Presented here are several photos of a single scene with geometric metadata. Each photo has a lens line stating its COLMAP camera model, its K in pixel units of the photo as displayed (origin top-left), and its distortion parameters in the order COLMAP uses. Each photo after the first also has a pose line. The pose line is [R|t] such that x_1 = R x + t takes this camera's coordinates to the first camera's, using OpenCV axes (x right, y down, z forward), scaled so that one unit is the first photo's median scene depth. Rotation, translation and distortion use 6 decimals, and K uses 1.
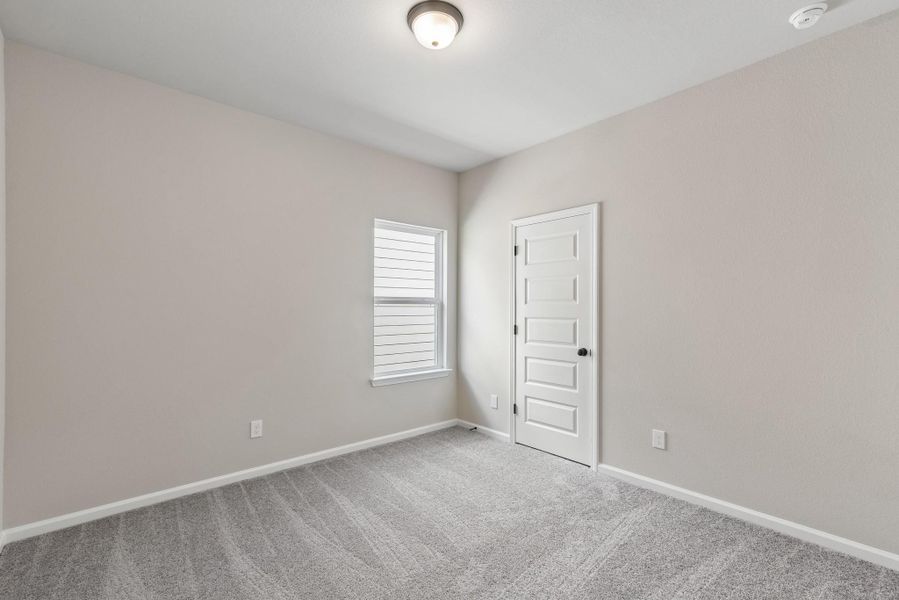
lens RADIAL K [[400.7, 0, 454.3], [0, 400.7, 308.0], [0, 0, 1]] dist [0.009362, -0.000242]
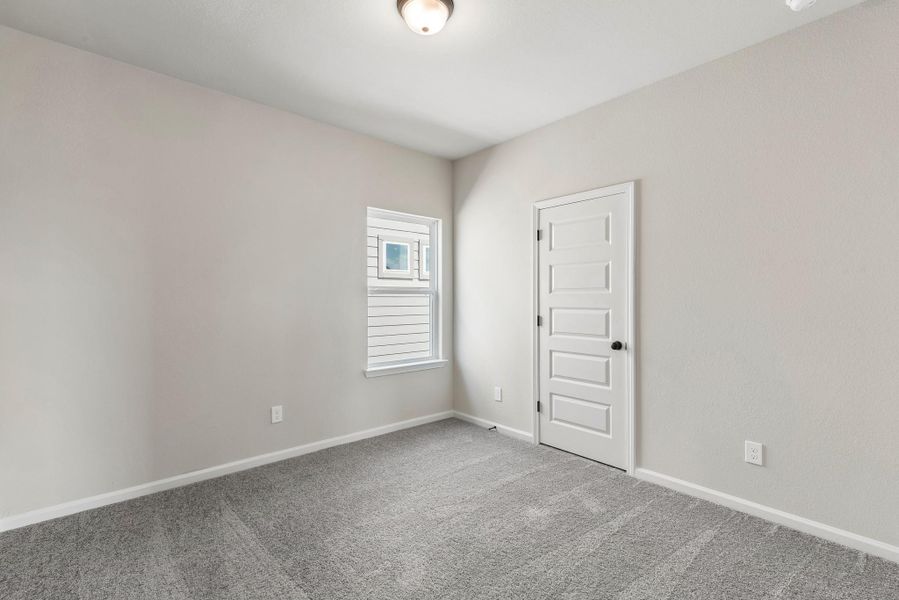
lens RADIAL K [[410.3, 0, 451.5], [0, 410.3, 301.1], [0, 0, 1]] dist [0.022949, -0.001203]
pose [[0.999981, -0.005922, -0.001454, -0.049991], [0.005933, 0.999952, 0.007841, -0.000340], [0.001407, -0.007849, 0.999968, 0.056479]]
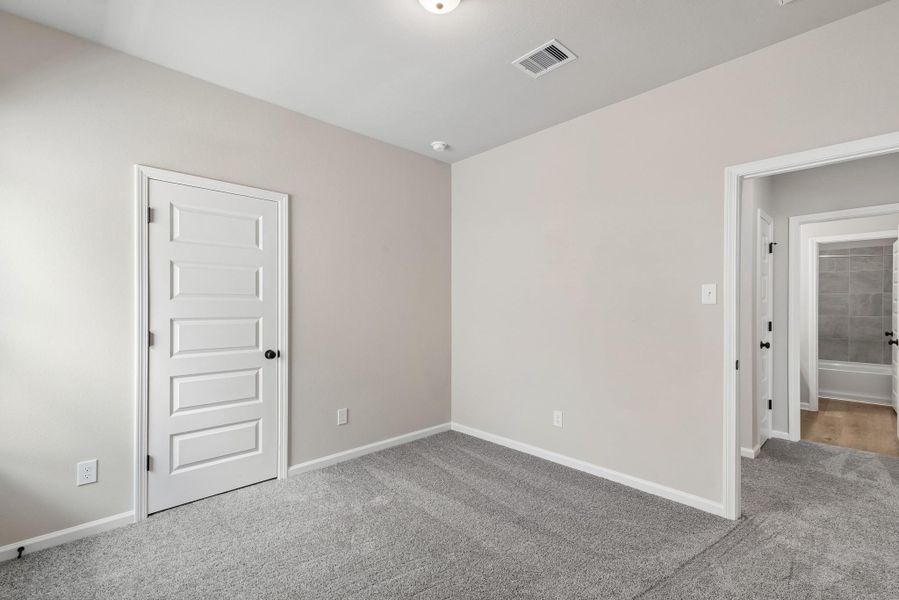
lens RADIAL K [[392.4, 0, 449.3], [0, 392.4, 305.0], [0, 0, 1]] dist [0.000993, -0.000151]
pose [[-0.026080, -0.003116, 0.999655, -0.516882], [-0.000795, 0.999995, 0.003096, -0.002621], [-0.999660, -0.000714, -0.026082, 0.571386]]
